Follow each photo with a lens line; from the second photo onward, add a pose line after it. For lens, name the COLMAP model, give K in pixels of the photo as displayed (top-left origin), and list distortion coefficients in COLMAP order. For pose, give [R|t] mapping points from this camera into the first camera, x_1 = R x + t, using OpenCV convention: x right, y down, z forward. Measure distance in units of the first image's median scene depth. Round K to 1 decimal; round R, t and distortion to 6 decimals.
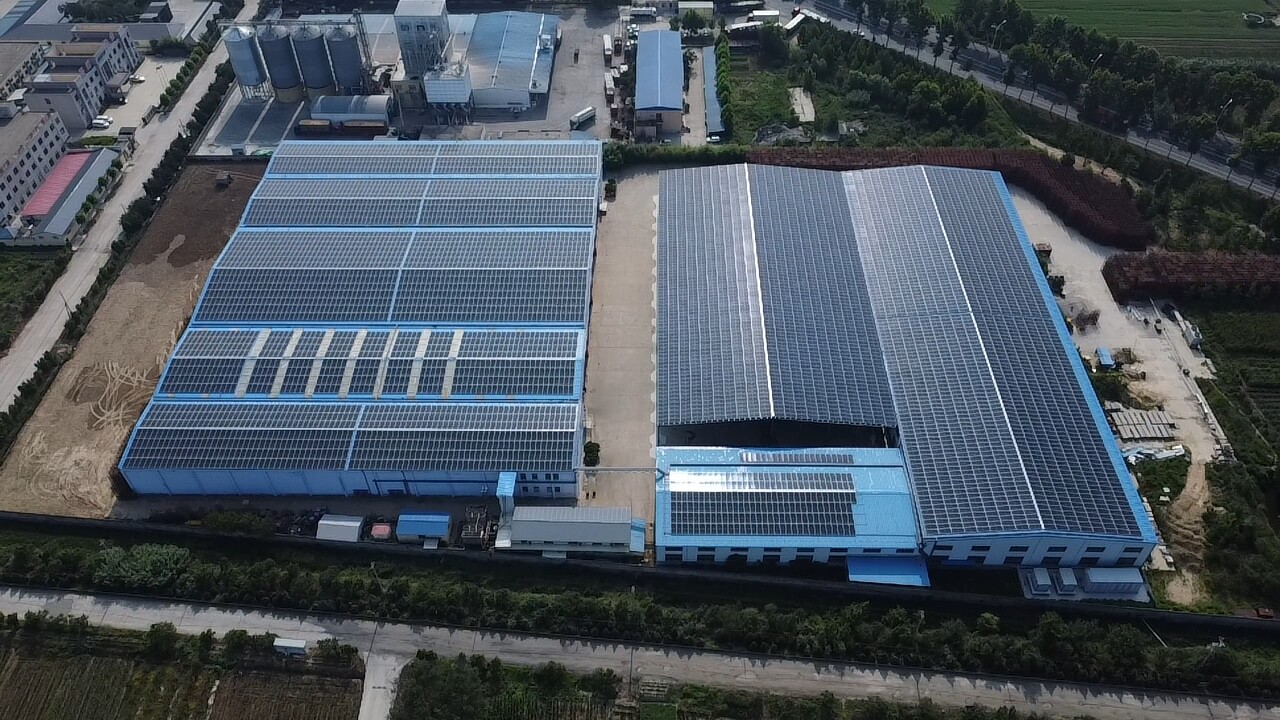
lens RADIAL K [[920.9, 0, 623.1], [0, 920.9, 361.6], [0, 0, 1]] dist [0.001852, 0.000934]
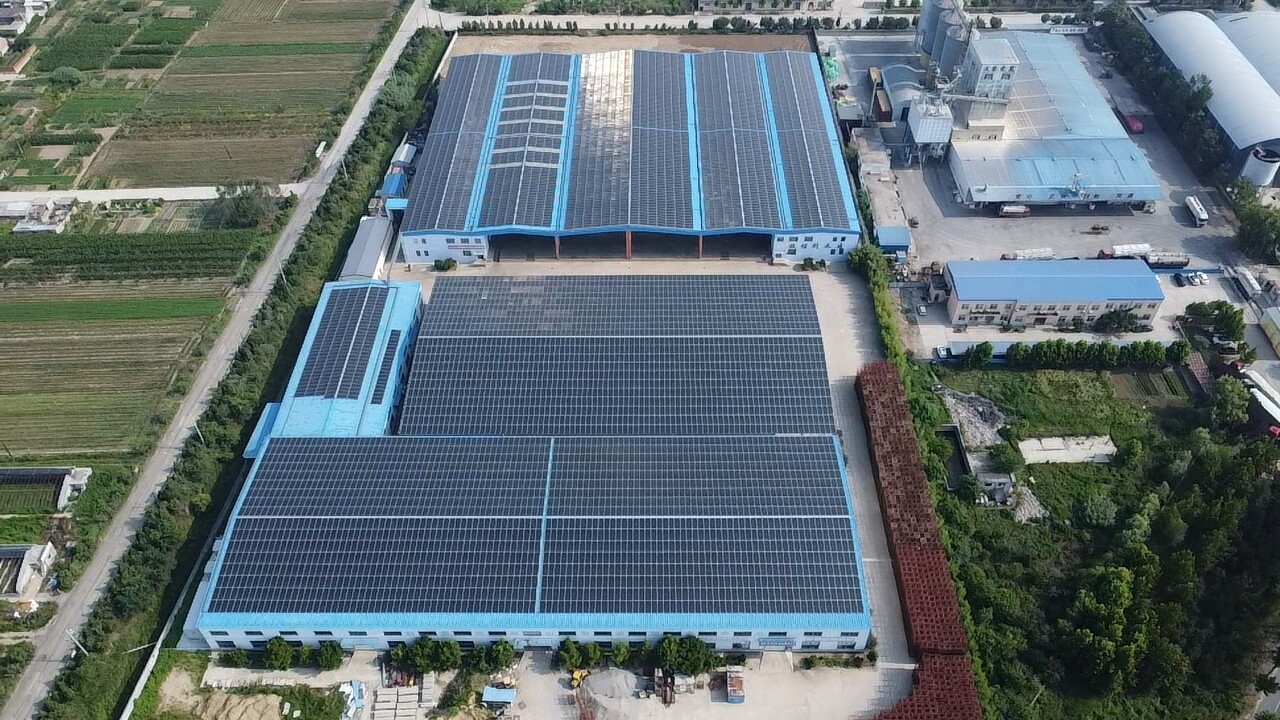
lens RADIAL K [[939.5, 0, 640.0], [0, 939.5, 360.0], [0, 0, 1]] dist [0.007879, 0.000030]
pose [[0.021418, 0.726632, -0.686693, 0.990227], [-0.719987, 0.487758, 0.493671, -0.688836], [0.693657, 0.483837, 0.533613, 0.633627]]
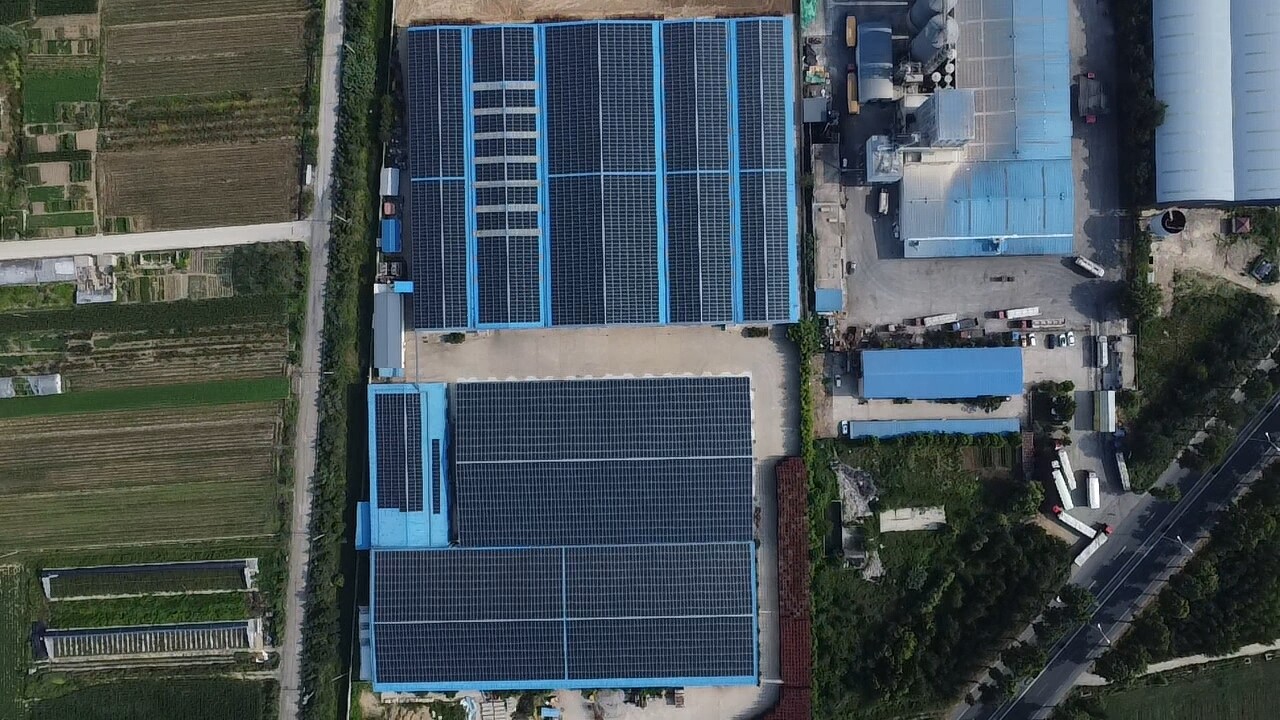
lens RADIAL K [[939.5, 0, 640.0], [0, 939.5, 360.0], [0, 0, 1]] dist [0.007879, 0.000030]
pose [[0.052245, 0.998627, 0.003693, 0.011119], [-0.719891, 0.035099, 0.693199, -1.252439], [0.692118, -0.038875, 0.720737, 0.135077]]
